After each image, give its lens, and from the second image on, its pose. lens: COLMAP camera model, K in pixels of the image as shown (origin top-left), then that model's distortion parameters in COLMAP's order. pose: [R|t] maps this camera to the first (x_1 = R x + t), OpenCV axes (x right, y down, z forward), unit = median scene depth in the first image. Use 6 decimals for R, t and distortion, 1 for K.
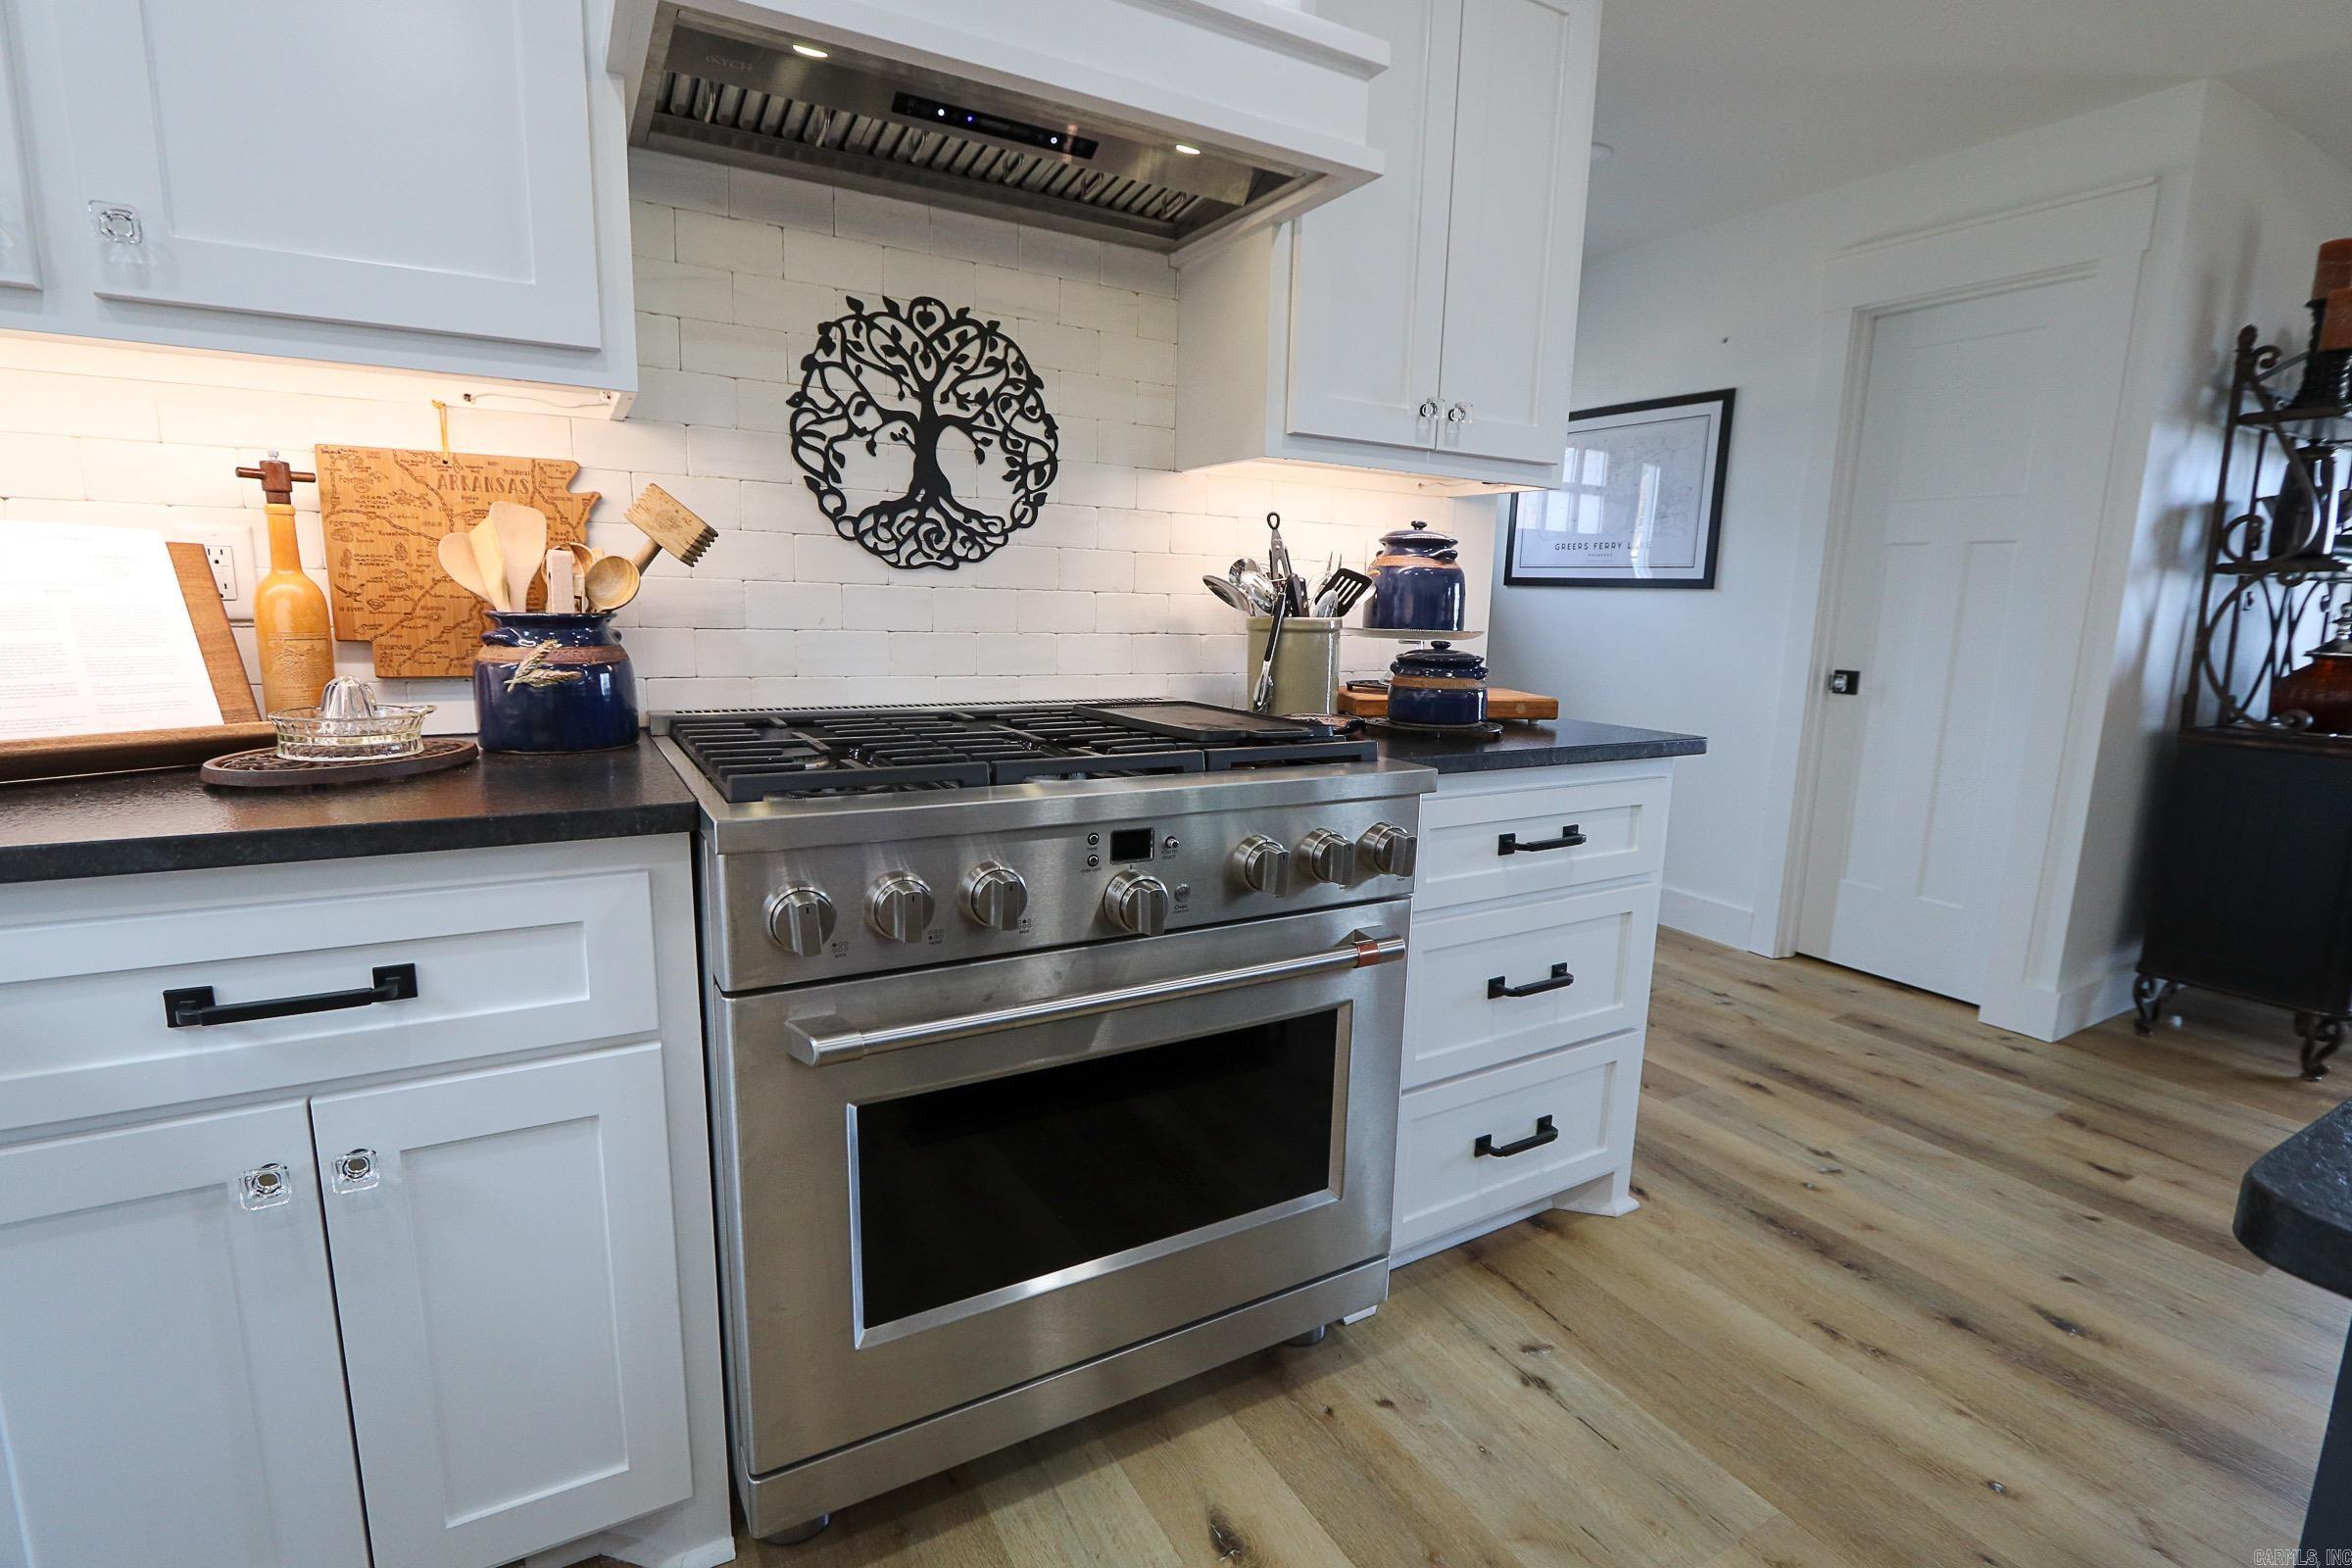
lens RADIAL K [[1096.0, 0, 1183.9], [0, 1096.0, 787.4], [0, 0, 1]] dist [-0.014287, 0.001097]
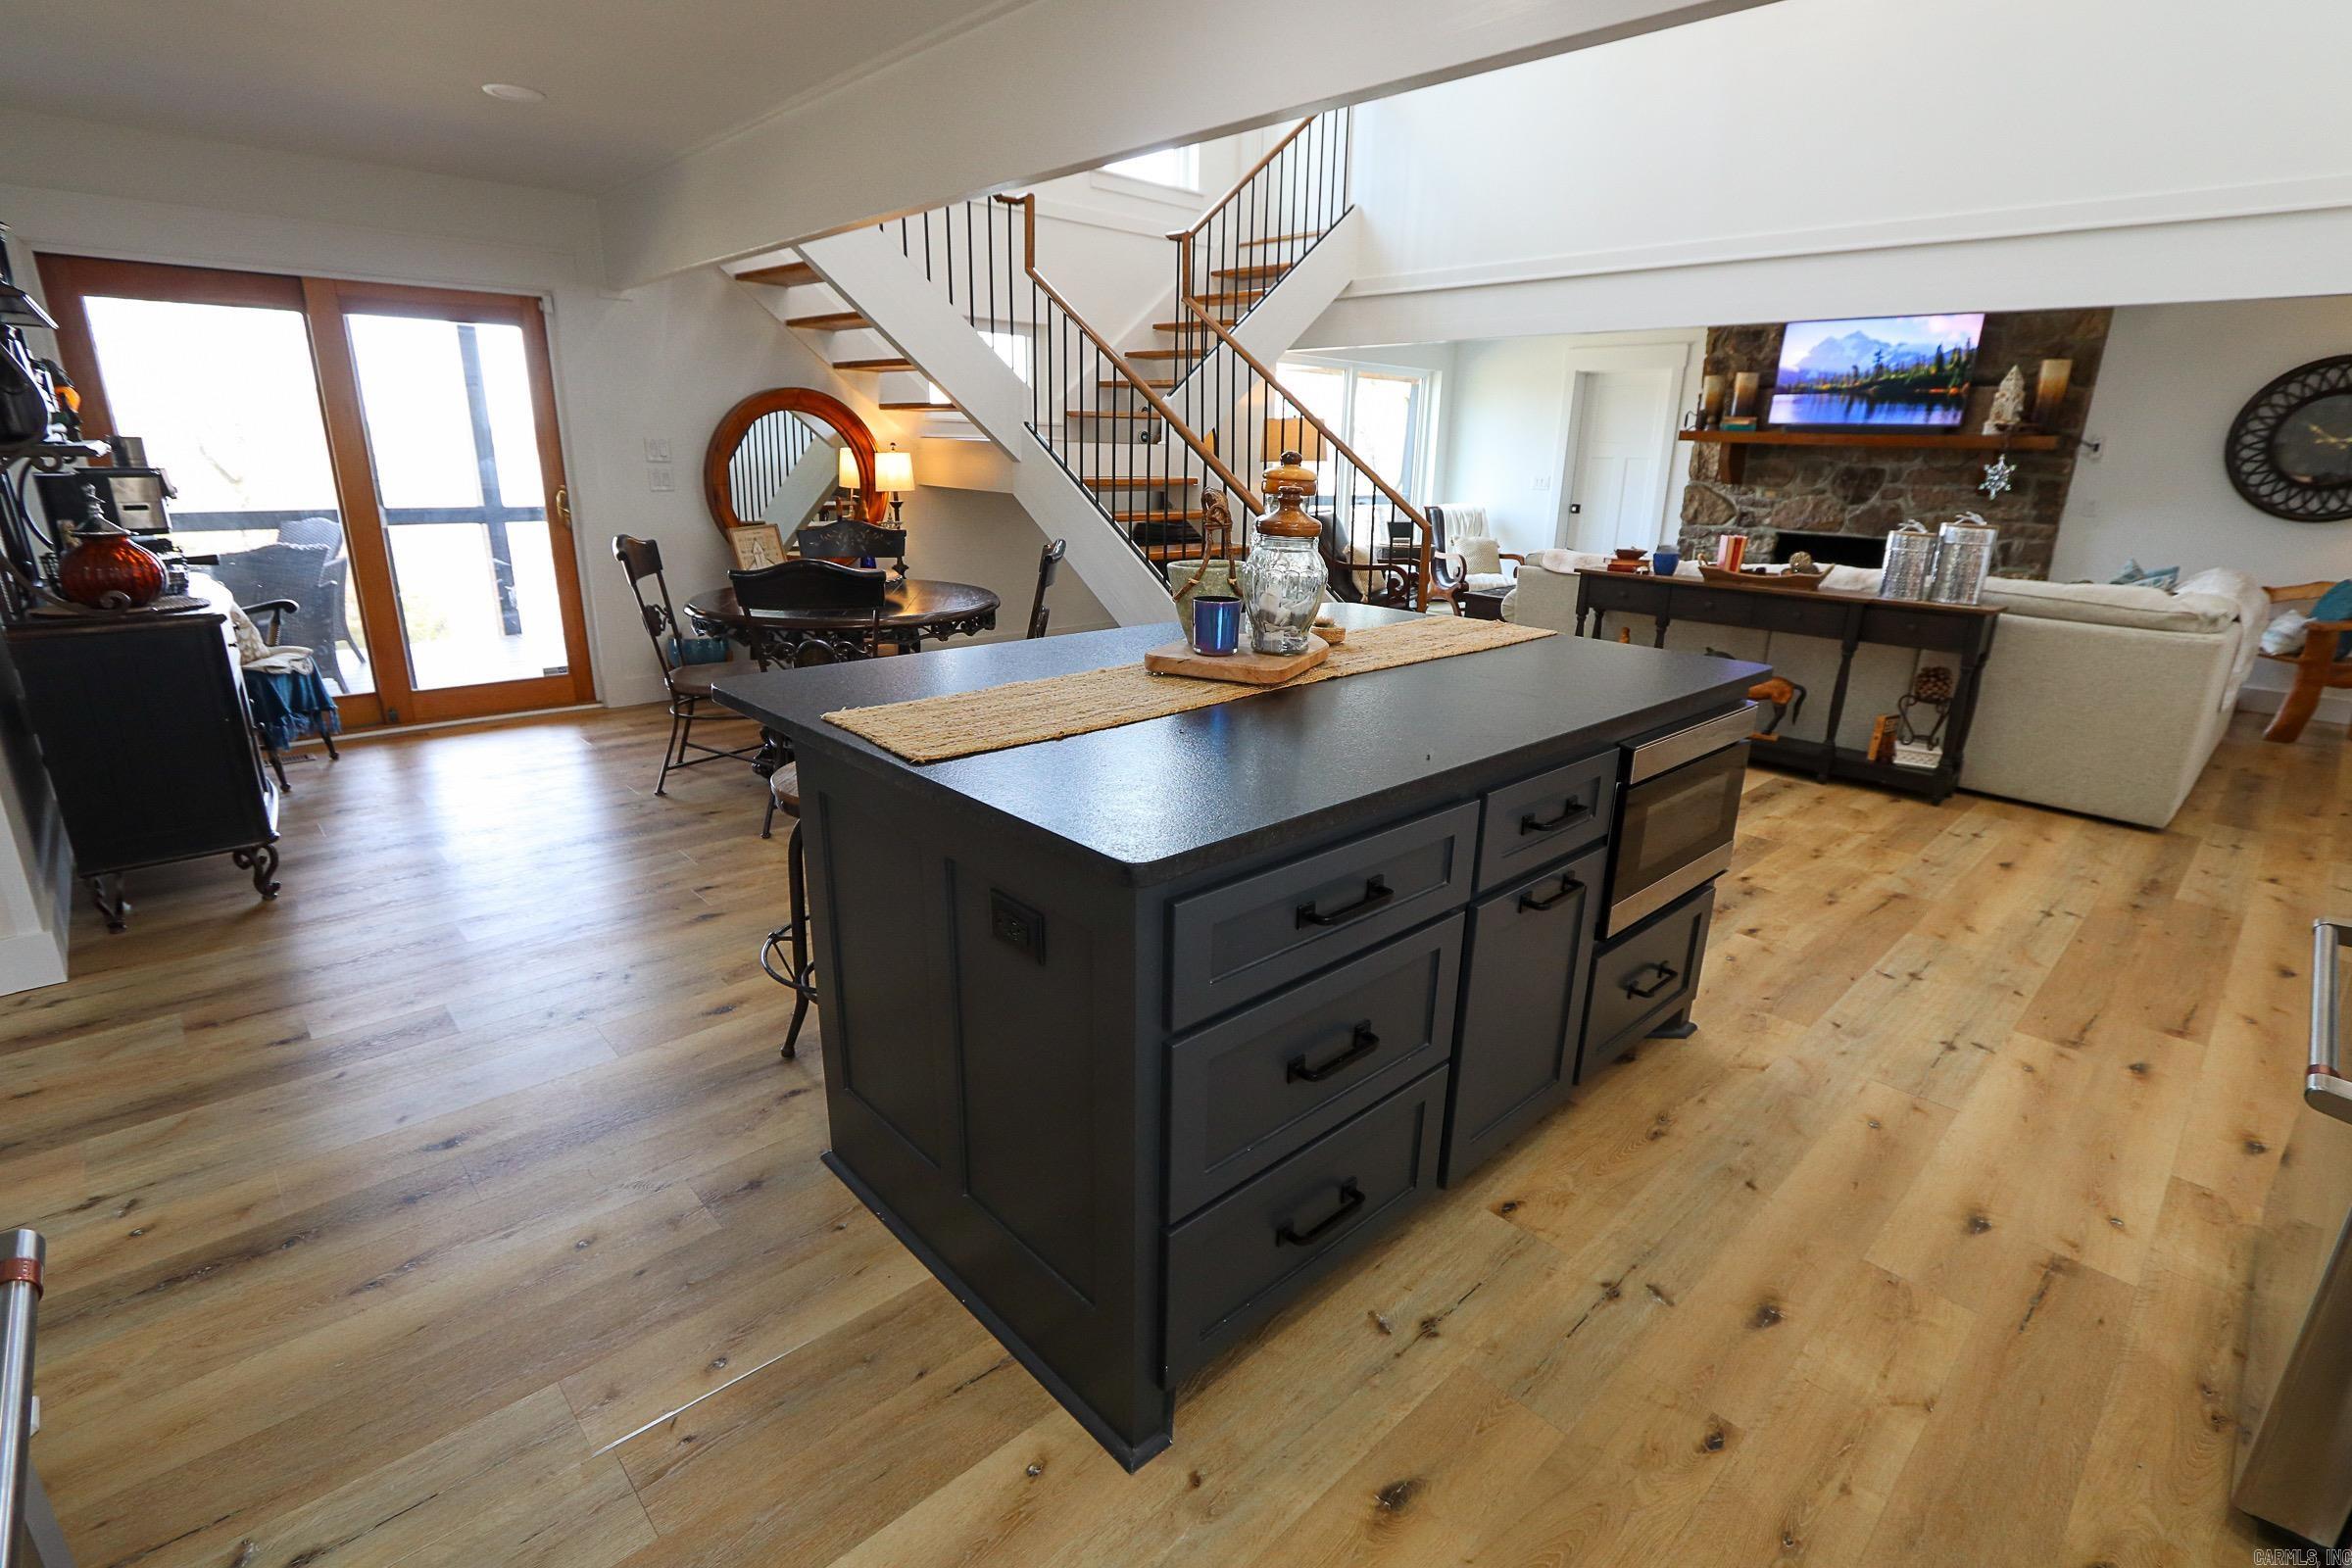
lens RADIAL K [[1096.0, 0, 1183.9], [0, 1096.0, 787.4], [0, 0, 1]] dist [-0.014287, 0.001097]
pose [[-0.233076, -0.317310, 0.919233, -0.235771], [0.136792, 0.925171, 0.354044, -0.121012], [-0.962789, 0.208263, -0.172230, 0.203370]]
